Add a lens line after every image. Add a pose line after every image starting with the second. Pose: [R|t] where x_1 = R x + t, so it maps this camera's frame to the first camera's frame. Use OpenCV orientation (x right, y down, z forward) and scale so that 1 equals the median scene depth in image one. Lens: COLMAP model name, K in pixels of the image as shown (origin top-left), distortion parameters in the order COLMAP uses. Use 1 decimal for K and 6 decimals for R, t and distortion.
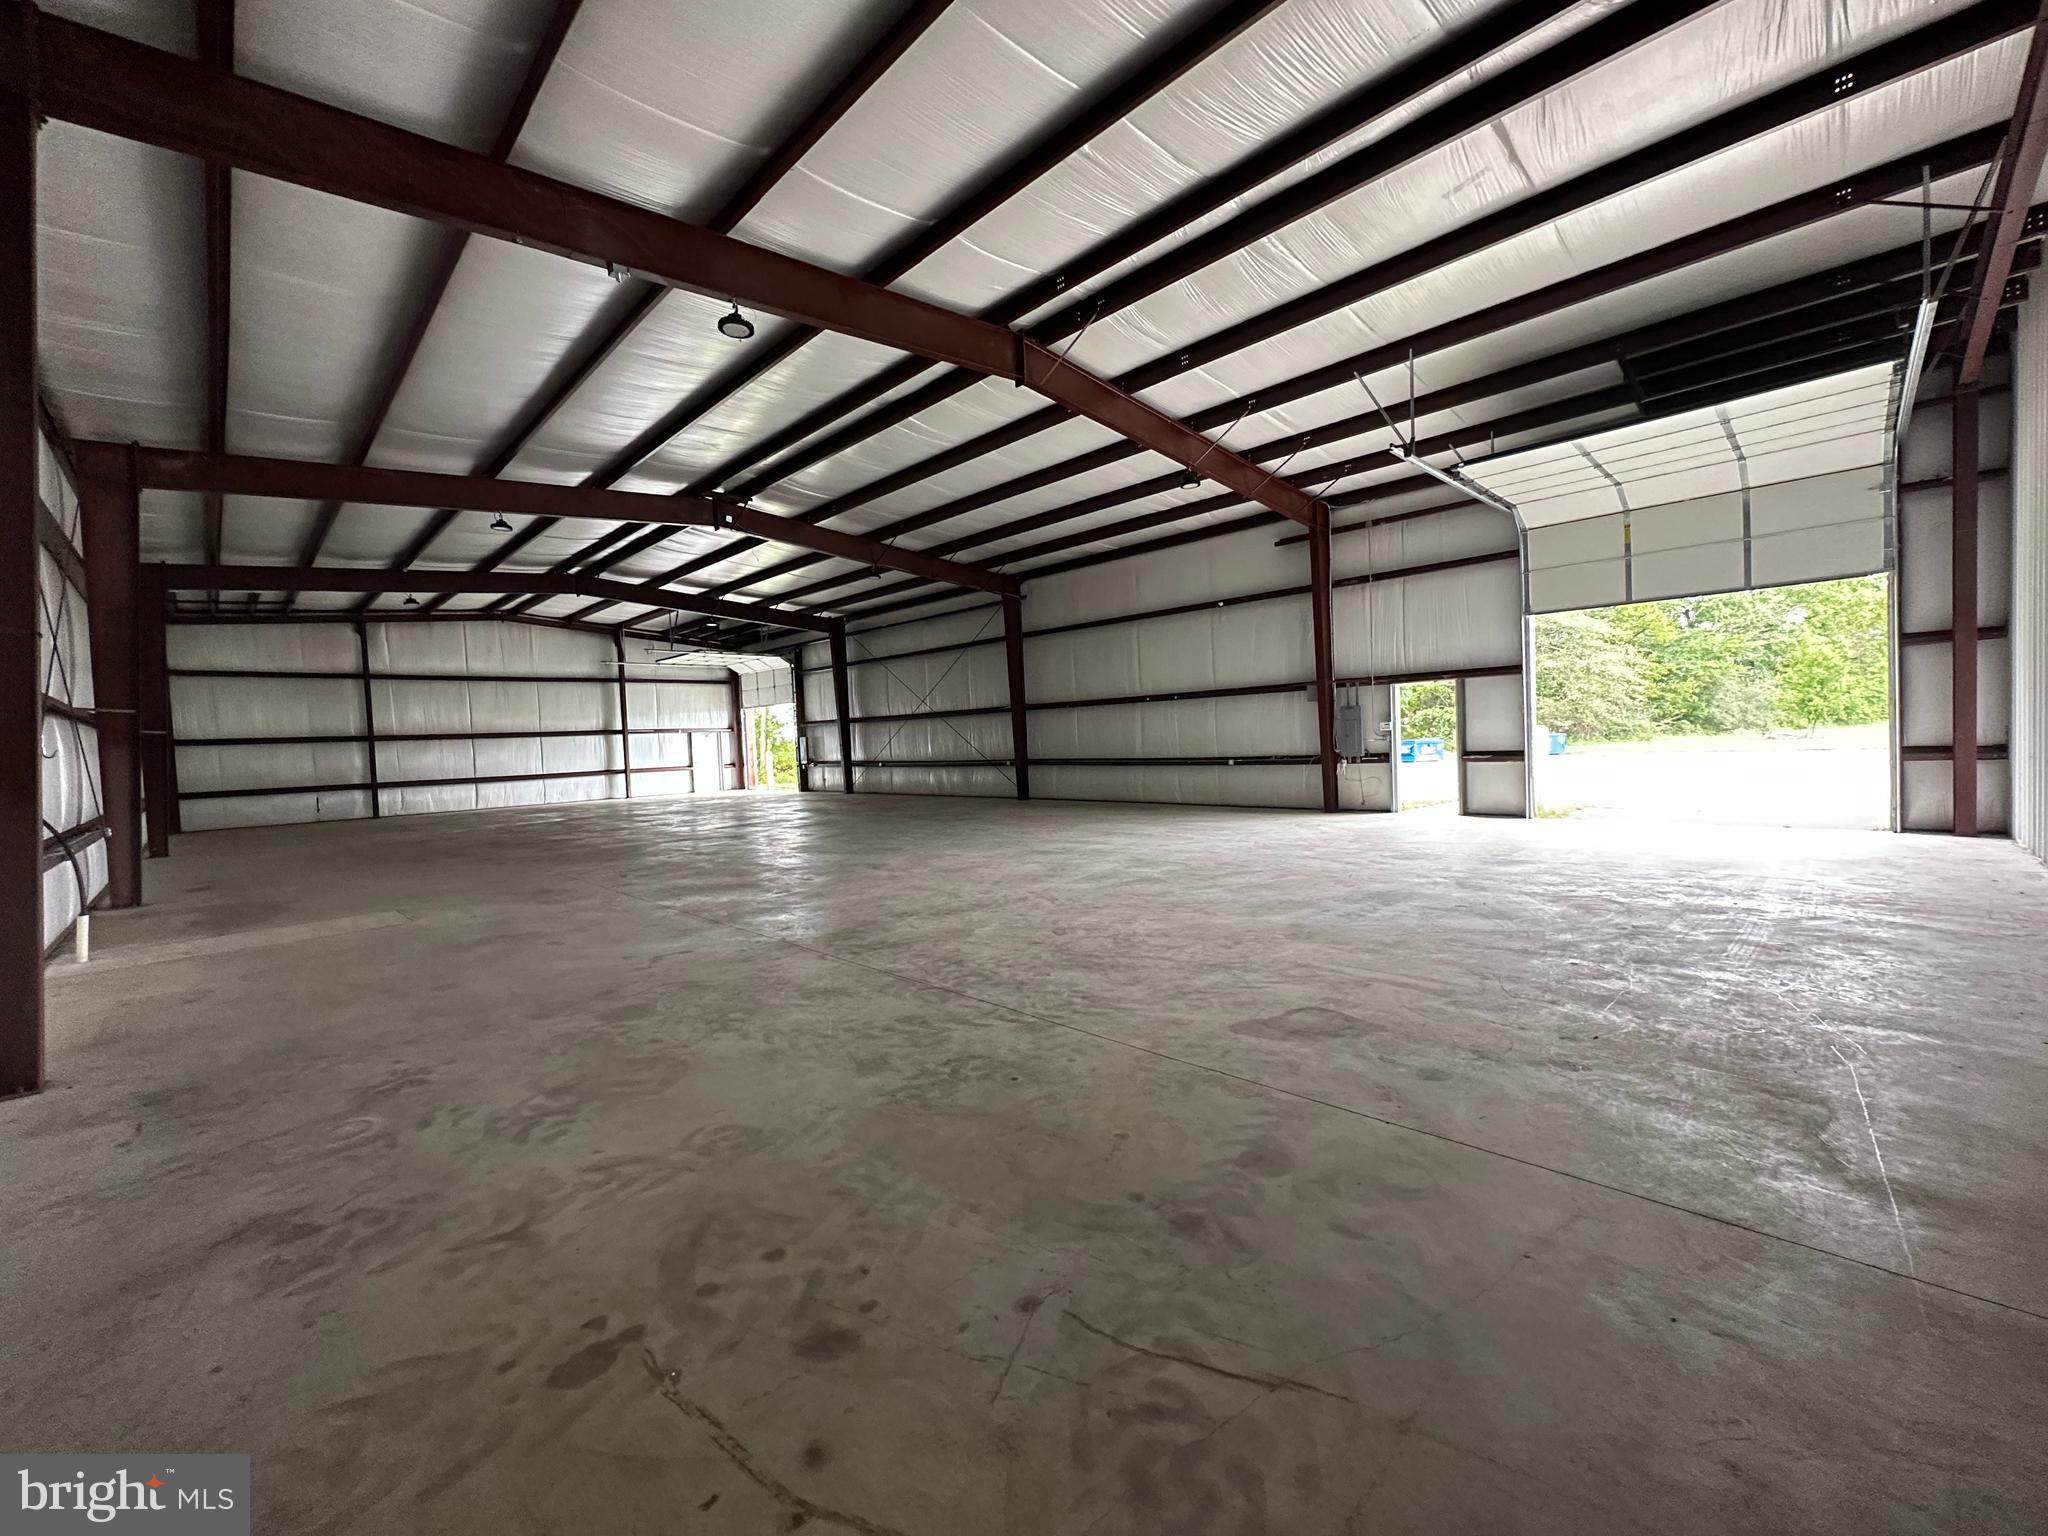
lens RADIAL K [[819.0, 0, 1021.0], [0, 819.0, 764.8], [0, 0, 1]] dist [-0.000258, -0.000013]
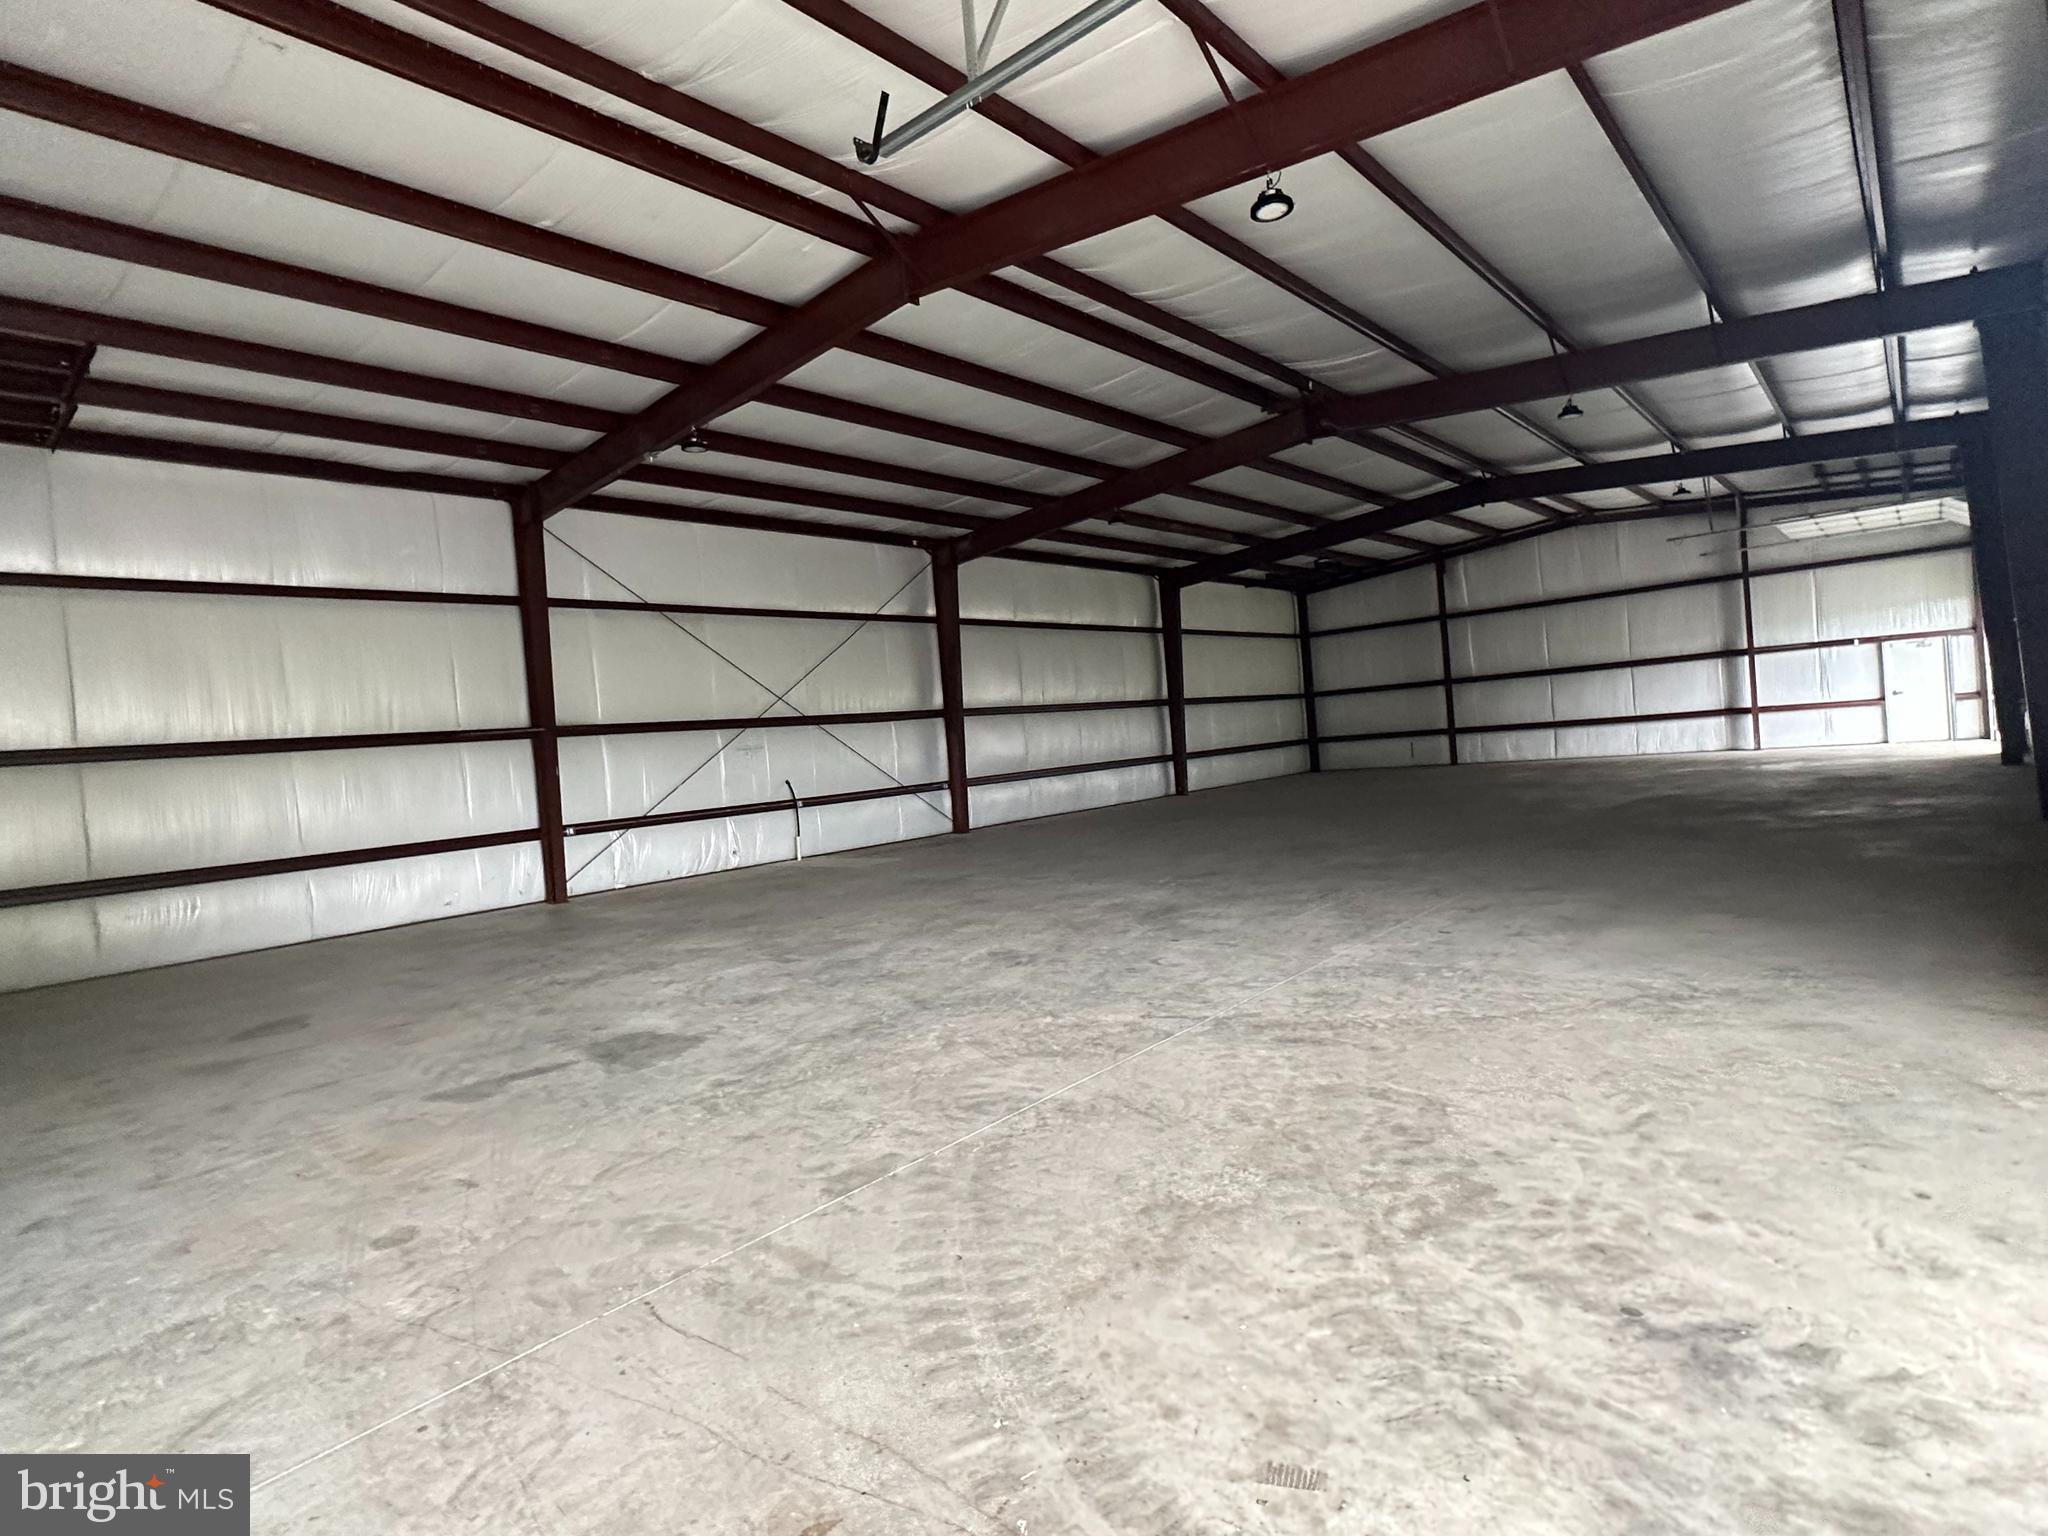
lens RADIAL K [[1081.2, 0, 1021.3], [0, 1081.2, 764.0], [0, 0, 1]] dist [0.001250, 0.000116]
pose [[0.092901, 0.053764, -0.994223, 0.362738], [0.044939, 0.997297, 0.058129, -0.028347], [0.994661, -0.050080, 0.090234, 0.339320]]
